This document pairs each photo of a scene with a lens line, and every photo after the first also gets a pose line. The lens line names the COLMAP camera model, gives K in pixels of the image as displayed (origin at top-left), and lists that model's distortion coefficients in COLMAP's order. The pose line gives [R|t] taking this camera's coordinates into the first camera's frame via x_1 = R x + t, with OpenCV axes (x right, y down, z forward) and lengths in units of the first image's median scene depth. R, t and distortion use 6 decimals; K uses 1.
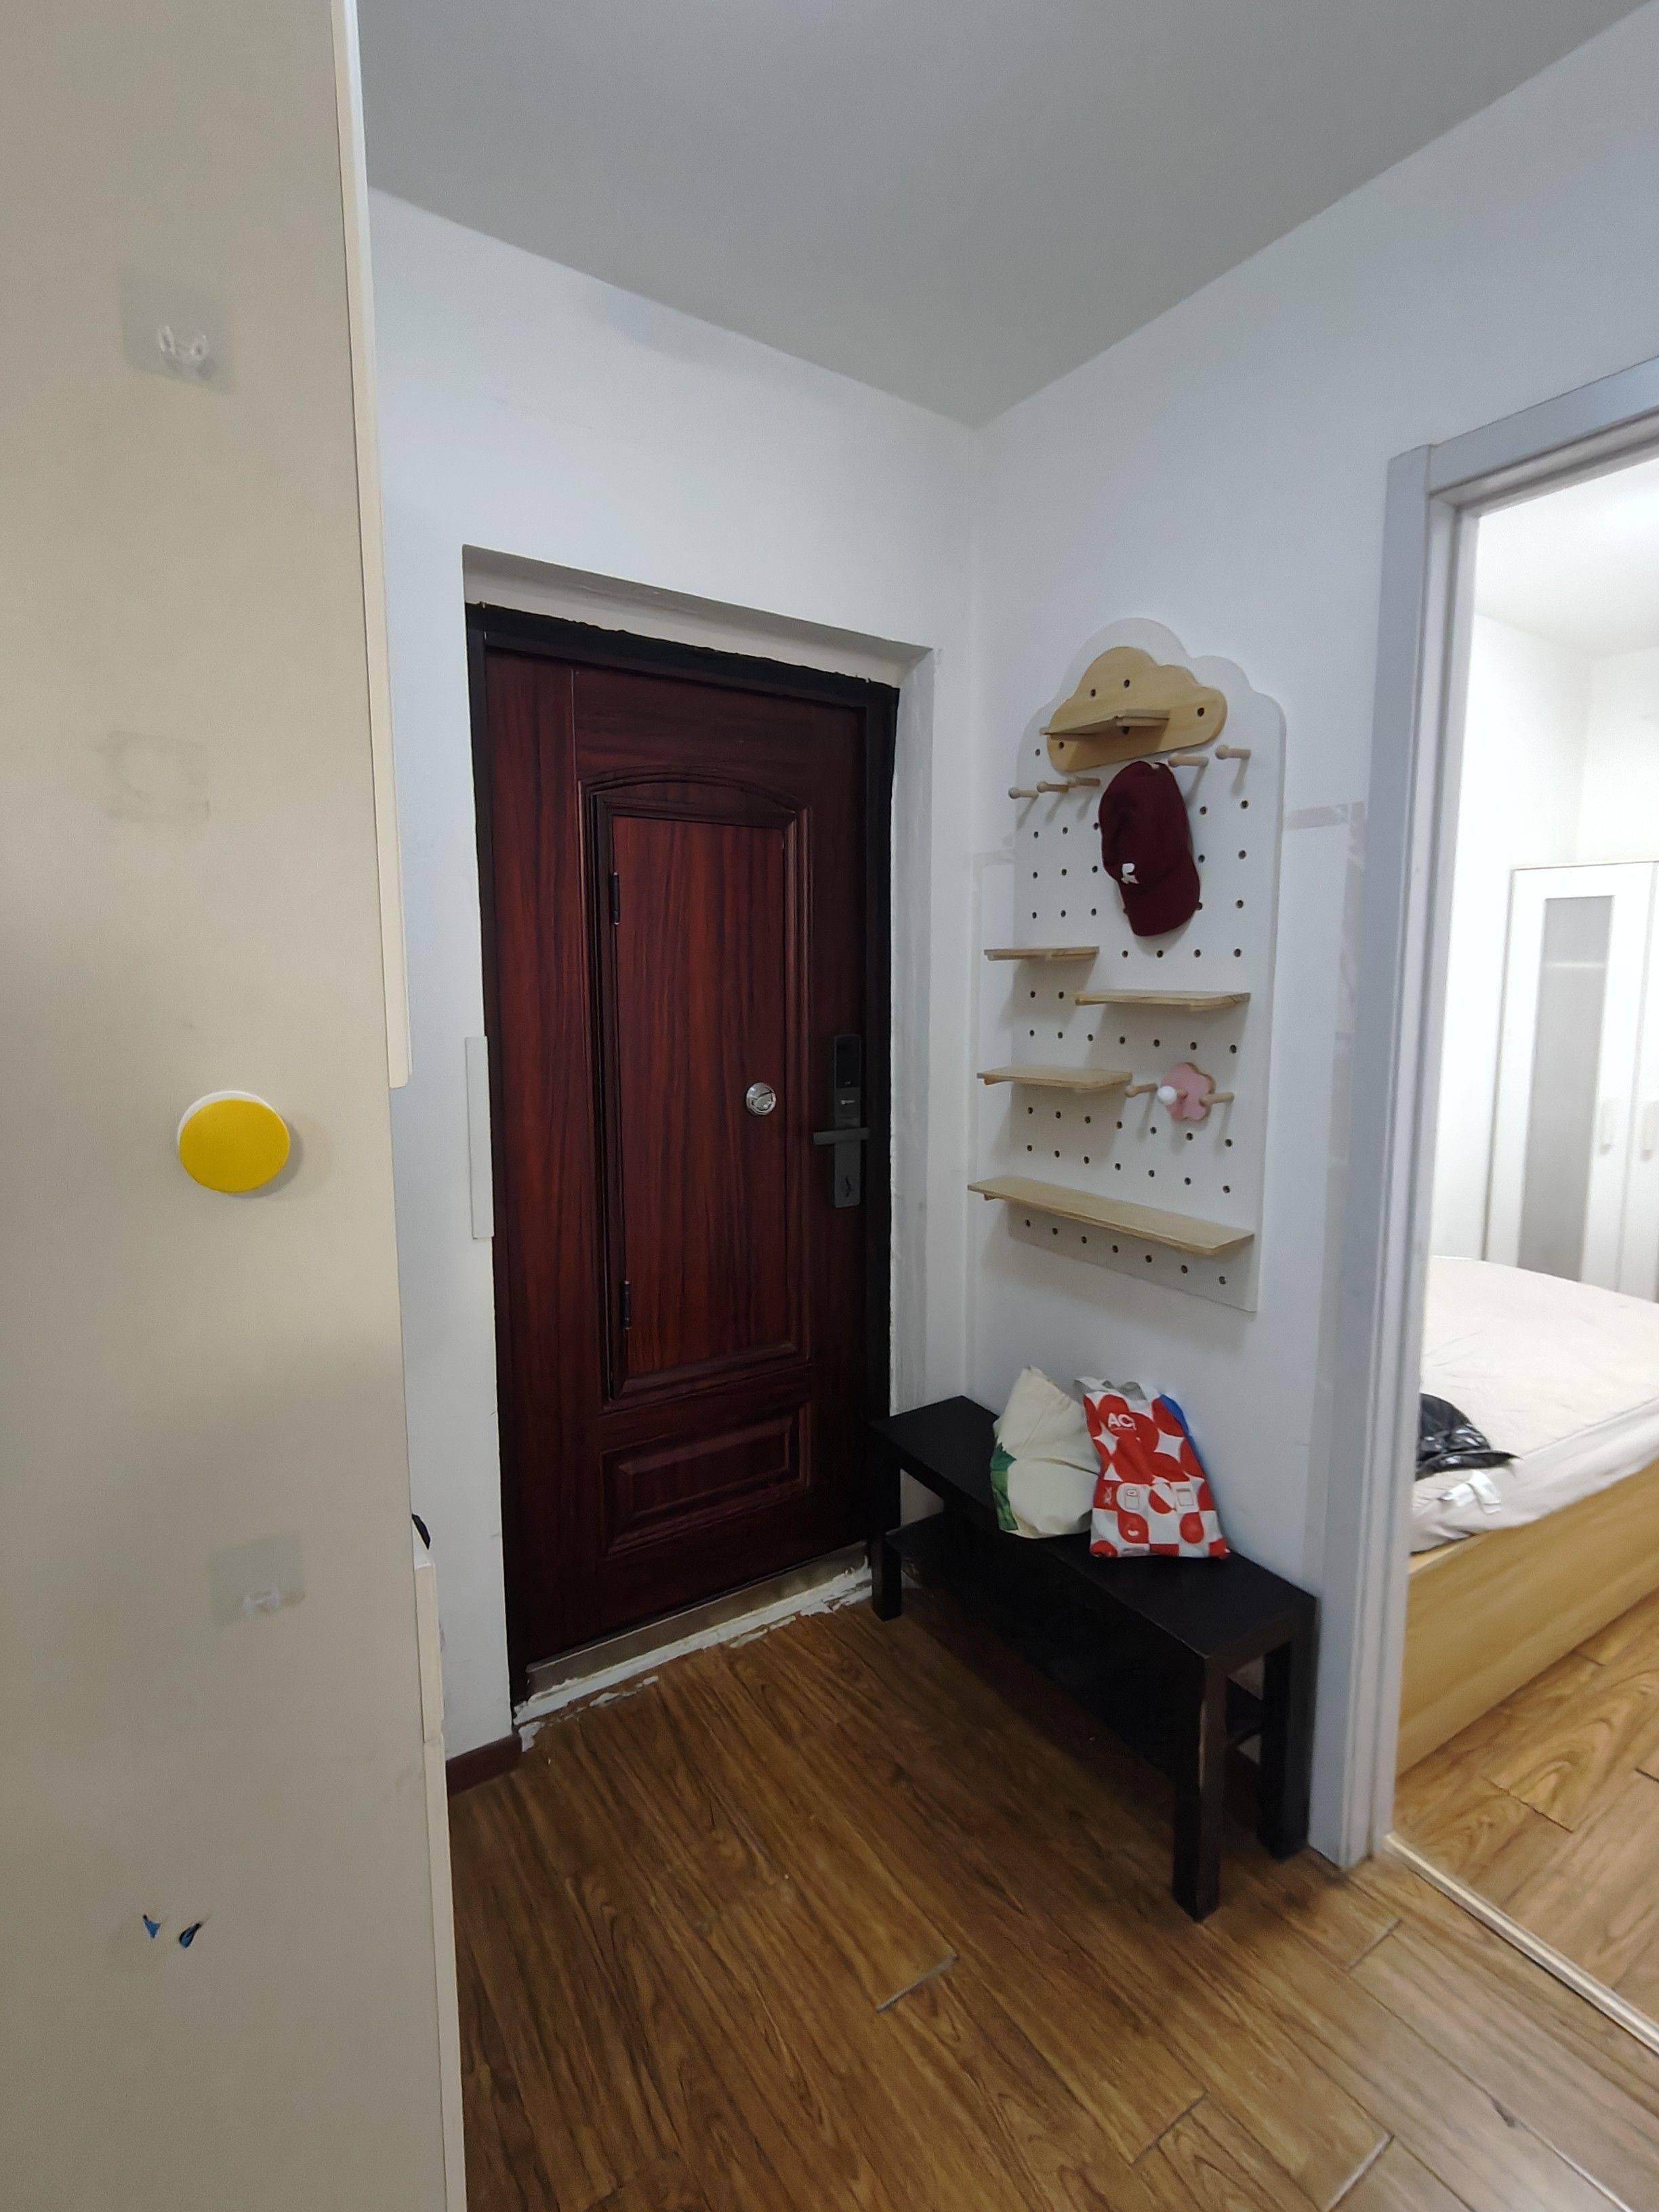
lens RADIAL K [[1024.5, 0, 842.7], [0, 1024.5, 1097.6], [0, 0, 1]] dist [-0.003045, 0.000889]
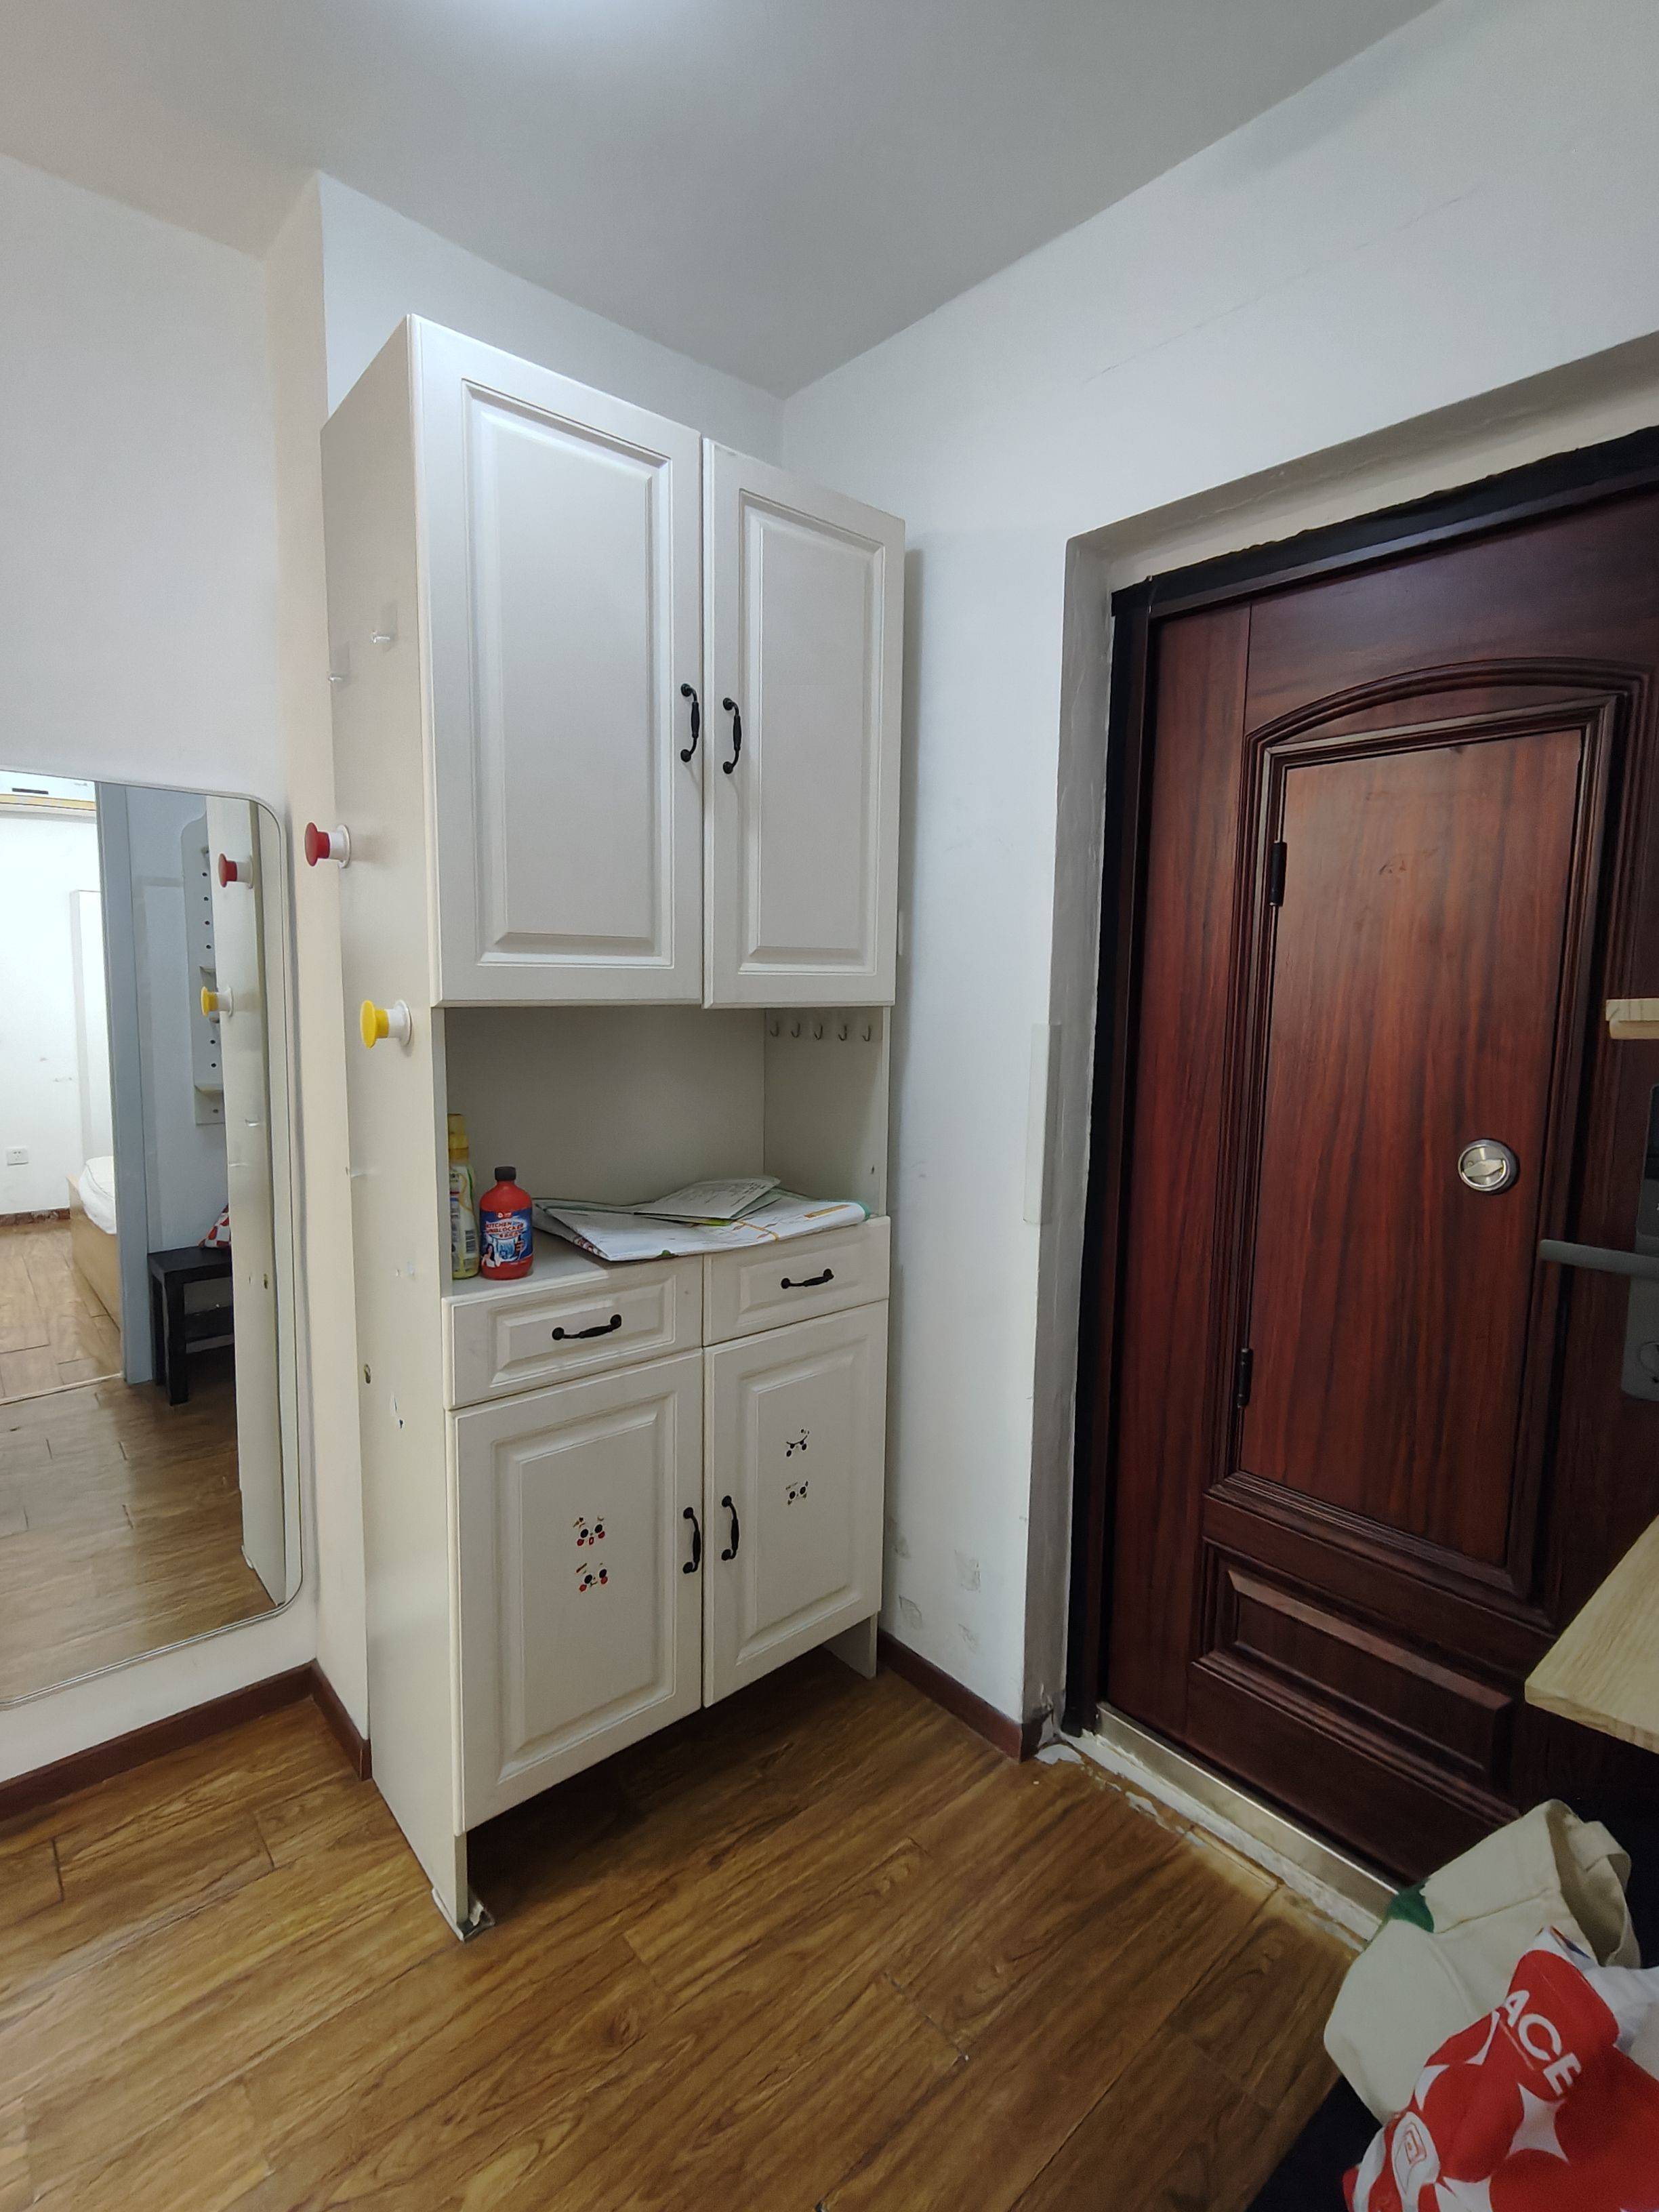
lens RADIAL K [[1024.5, 0, 837.9], [0, 1024.5, 1104.5], [0, 0, 1]] dist [-0.003045, 0.000889]
pose [[0.132028, 0.106990, -0.985455, 0.649270], [-0.131568, 0.987253, 0.089558, -0.050007], [0.982476, 0.117830, 0.144422, 0.684726]]
